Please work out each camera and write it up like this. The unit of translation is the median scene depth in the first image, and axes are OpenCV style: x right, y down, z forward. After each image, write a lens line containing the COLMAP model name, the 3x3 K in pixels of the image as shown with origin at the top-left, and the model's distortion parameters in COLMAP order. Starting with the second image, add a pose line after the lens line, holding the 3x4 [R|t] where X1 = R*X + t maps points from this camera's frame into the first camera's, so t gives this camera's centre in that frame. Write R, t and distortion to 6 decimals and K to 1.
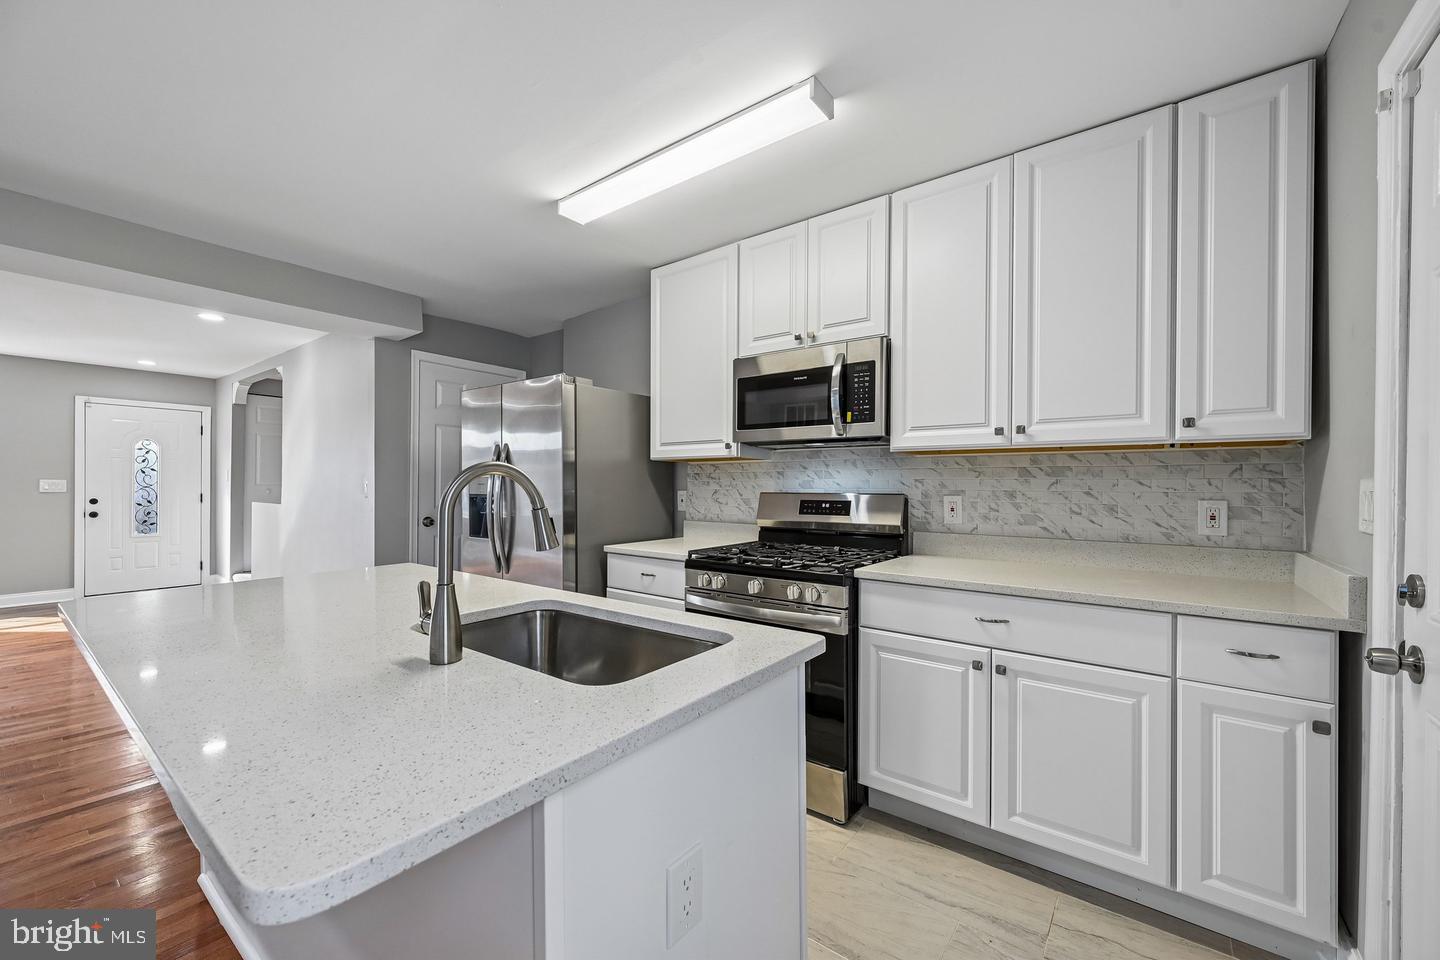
lens RADIAL K [[565.8, 0, 722.6], [0, 565.8, 488.1], [0, 0, 1]] dist [-0.002262, 0.000062]
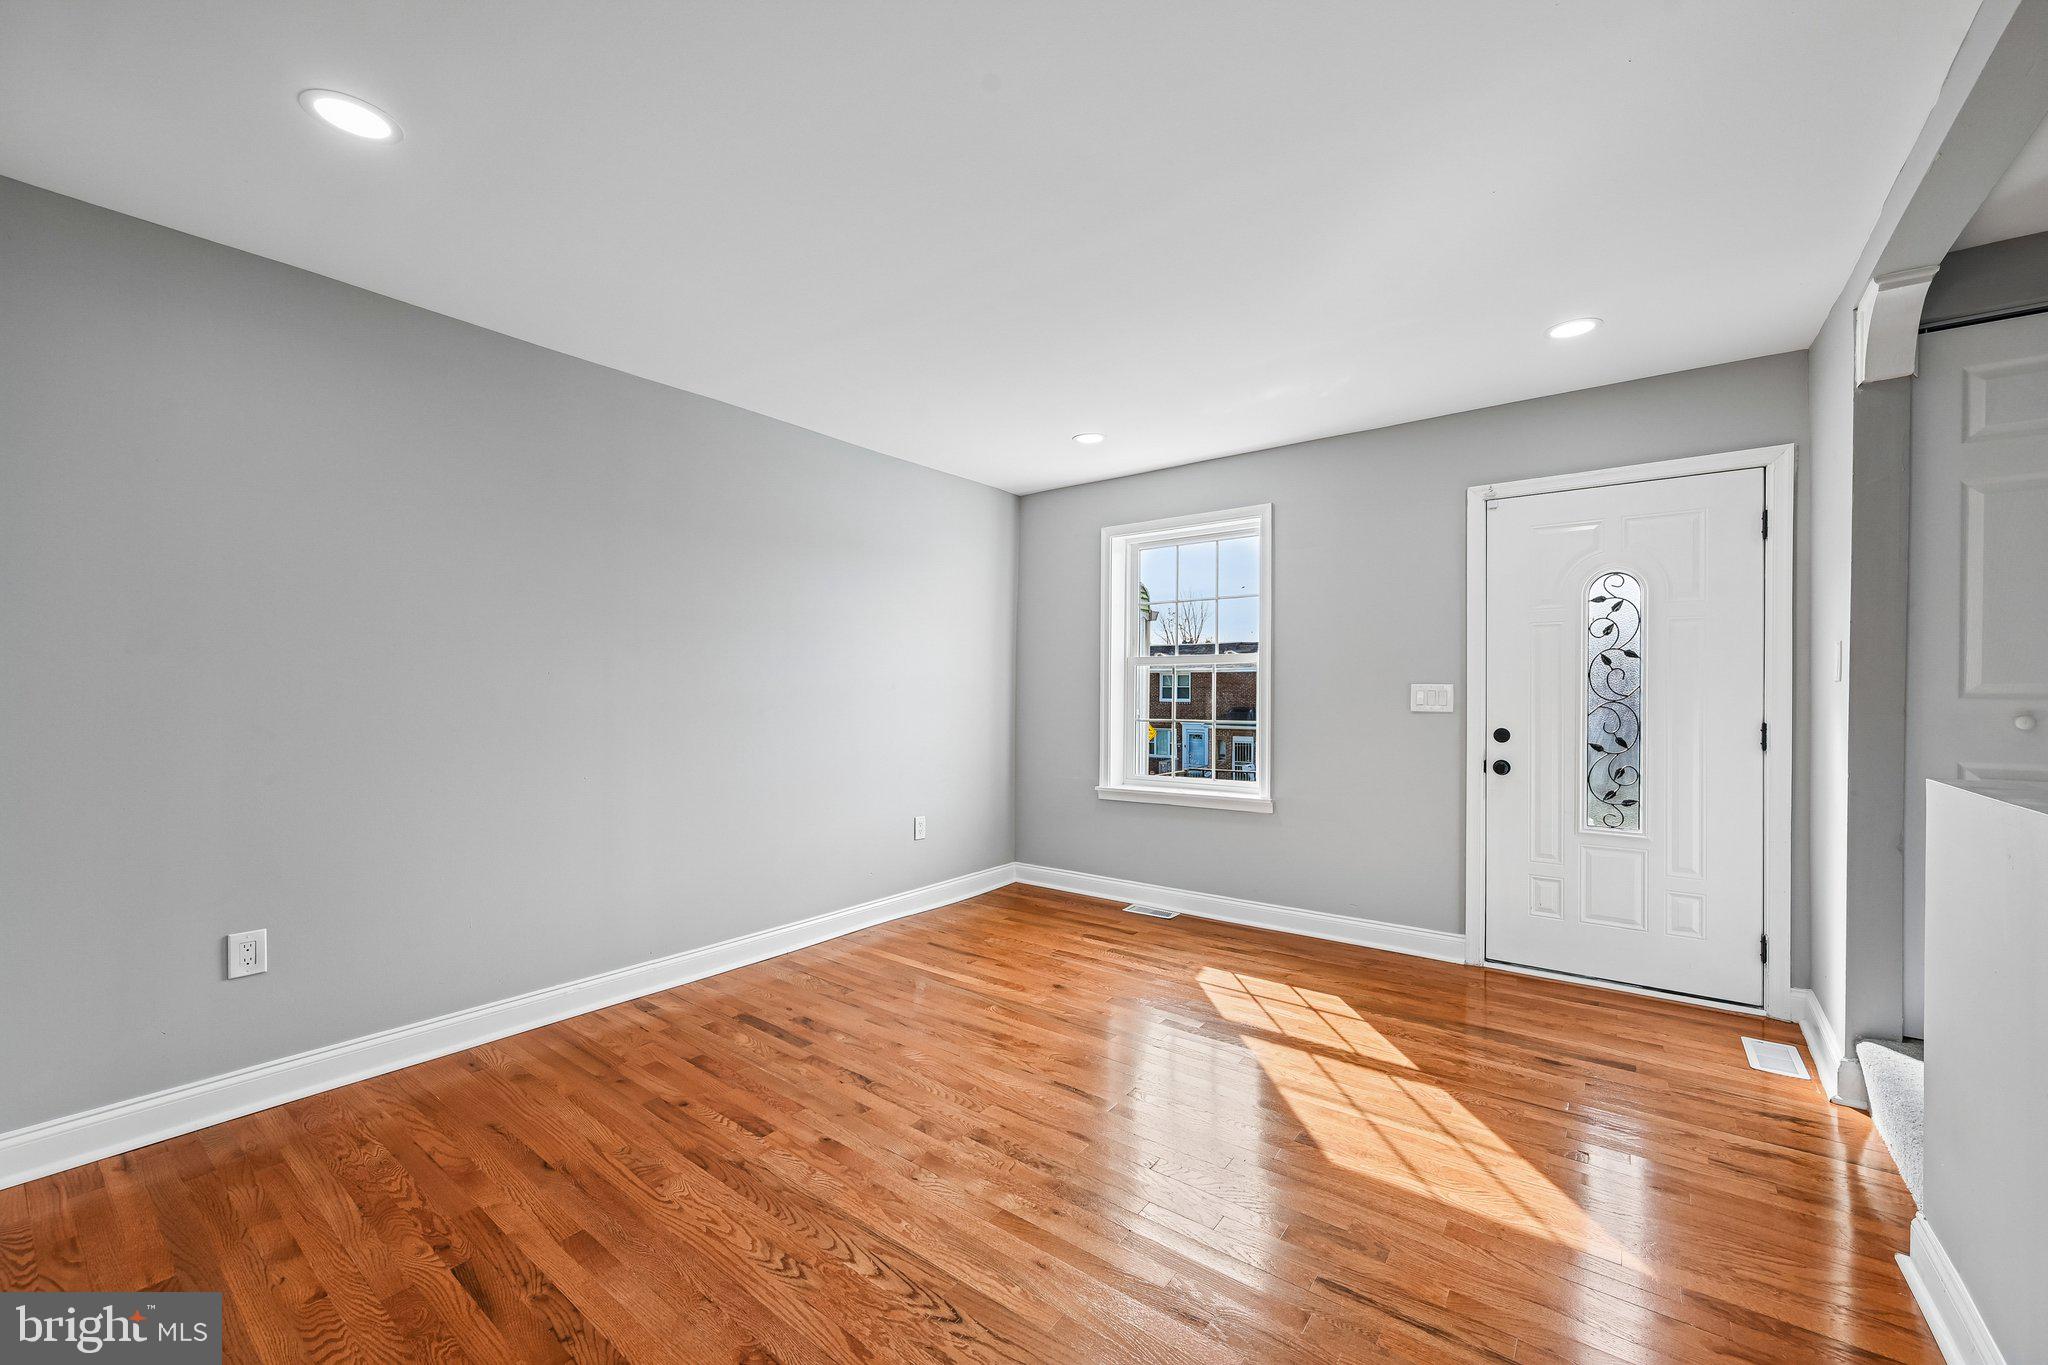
lens RADIAL K [[804.8, 0, 1034.4], [0, 804.8, 691.2], [0, 0, 1]] dist [-0.002262, 0.000062]
pose [[0.001668, -0.006114, -0.999980, -1.130864], [-0.004834, 0.999970, -0.006122, -0.007783], [0.999987, 0.004844, 0.001639, 1.411888]]
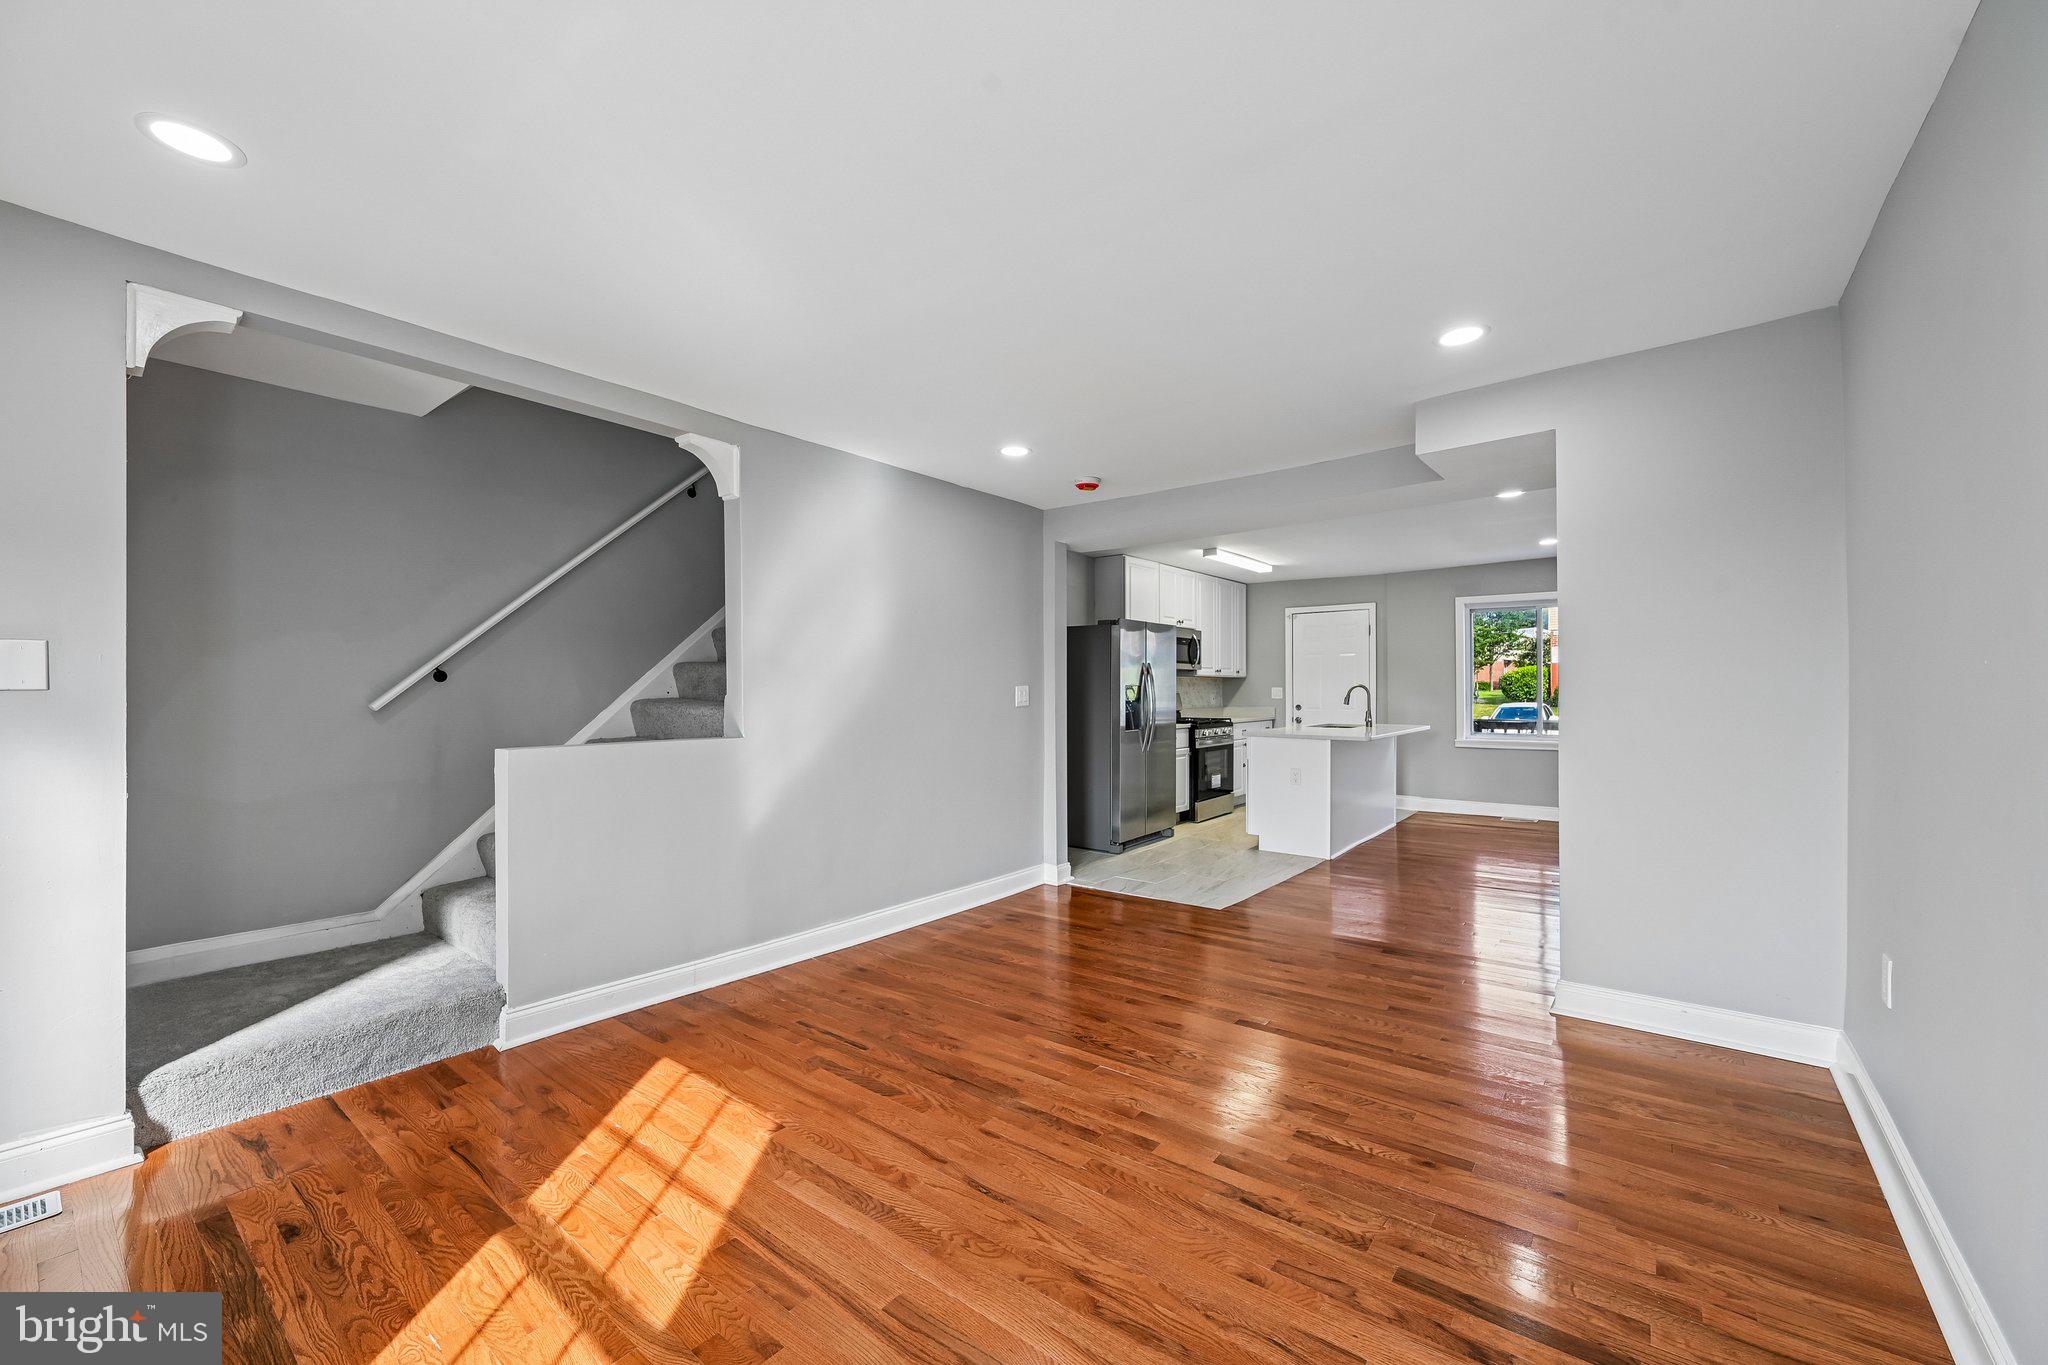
lens RADIAL K [[804.8, 0, 1037.0], [0, 804.8, 689.7], [0, 0, 1]] dist [-0.002262, 0.000062]
pose [[0.013163, -0.005460, 0.999898, -2.743719], [0.009240, 0.999943, 0.005338, -0.024905], [-0.999871, 0.009169, 0.013213, 1.397029]]
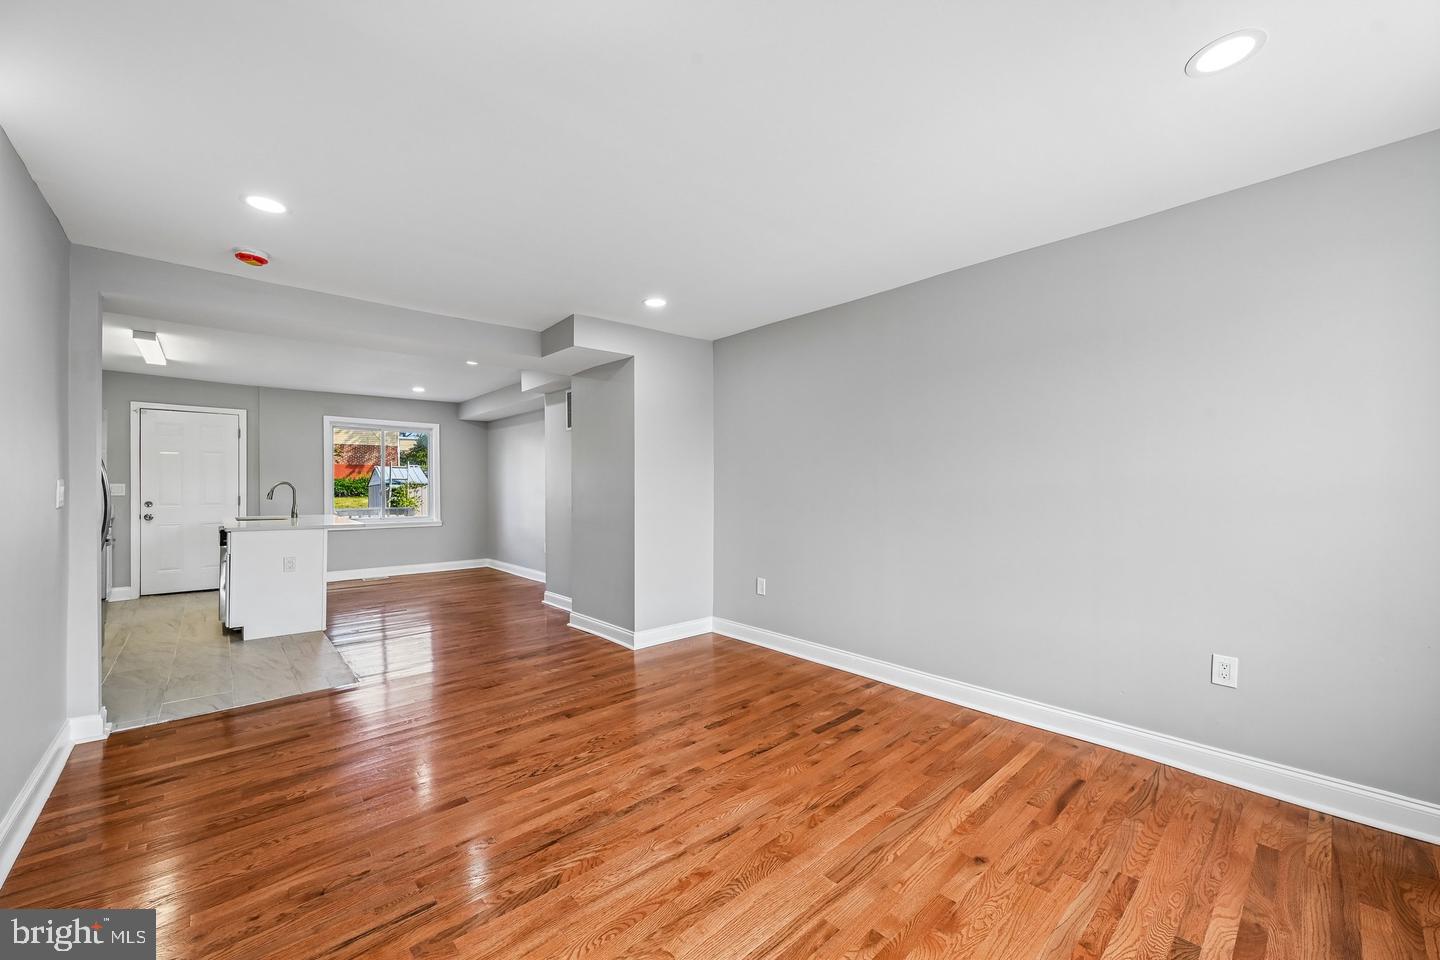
lens RADIAL K [[565.8, 0, 724.5], [0, 565.8, 485.7], [0, 0, 1]] dist [-0.002262, 0.000062]
pose [[-0.983331, -0.006182, 0.181721, -2.153098], [-0.005275, 0.999971, 0.005475, -0.024623], [-0.181749, 0.004425, -0.983335, 2.168925]]
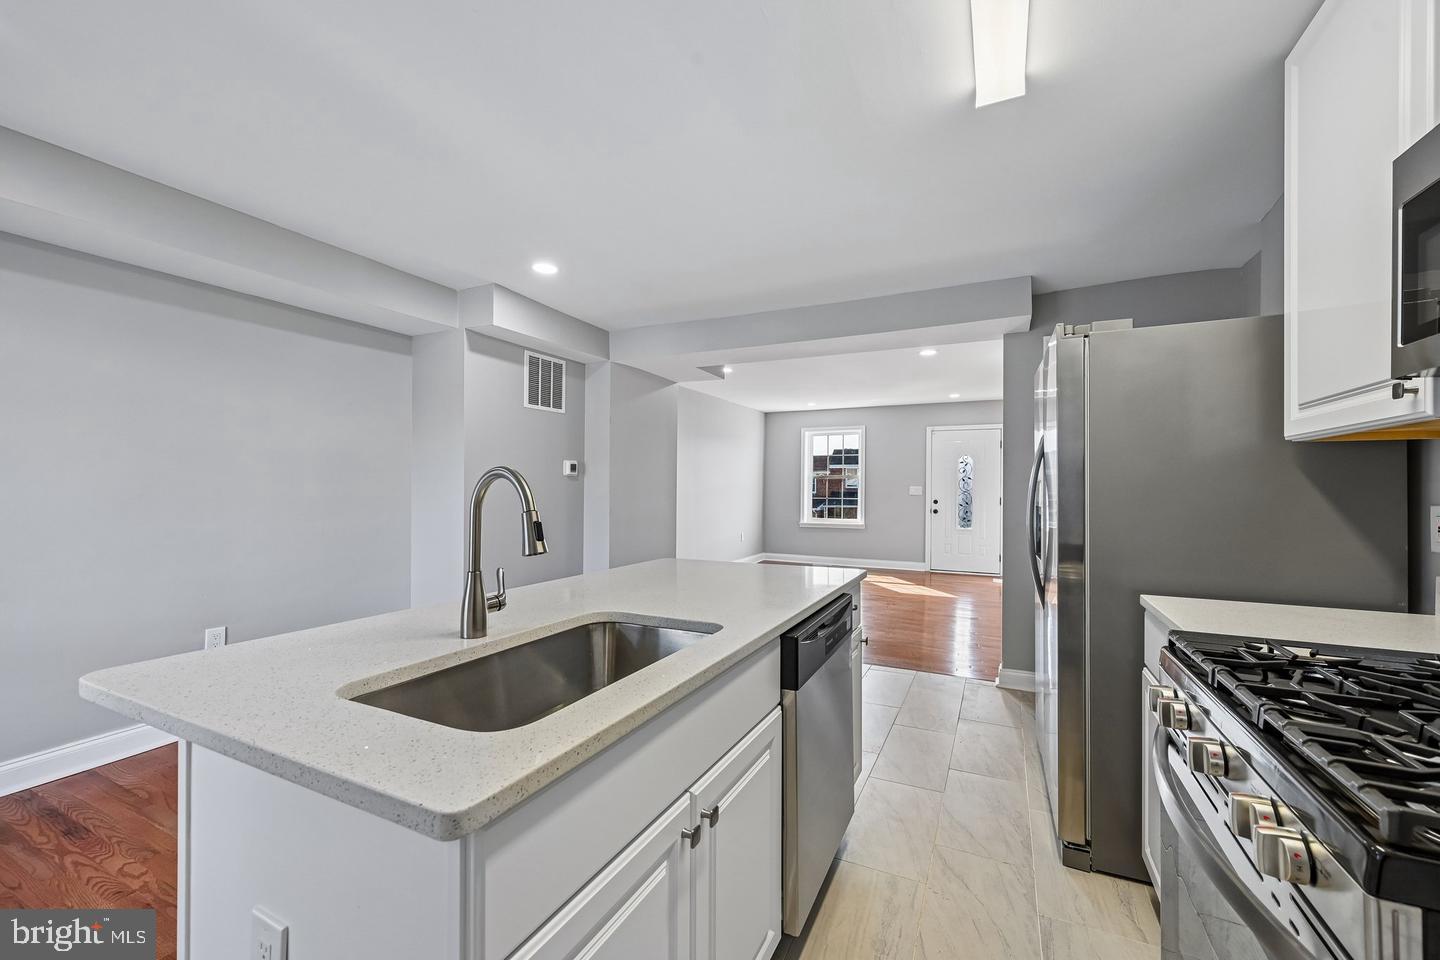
lens RADIAL K [[565.8, 0, 728.7], [0, 565.8, 486.5], [0, 0, 1]] dist [-0.002262, 0.000062]
pose [[0.202840, -0.004516, -0.979201, 0.298895], [-0.008922, 0.999939, -0.006460, -0.001541], [0.979171, 0.010047, 0.202788, 0.478590]]
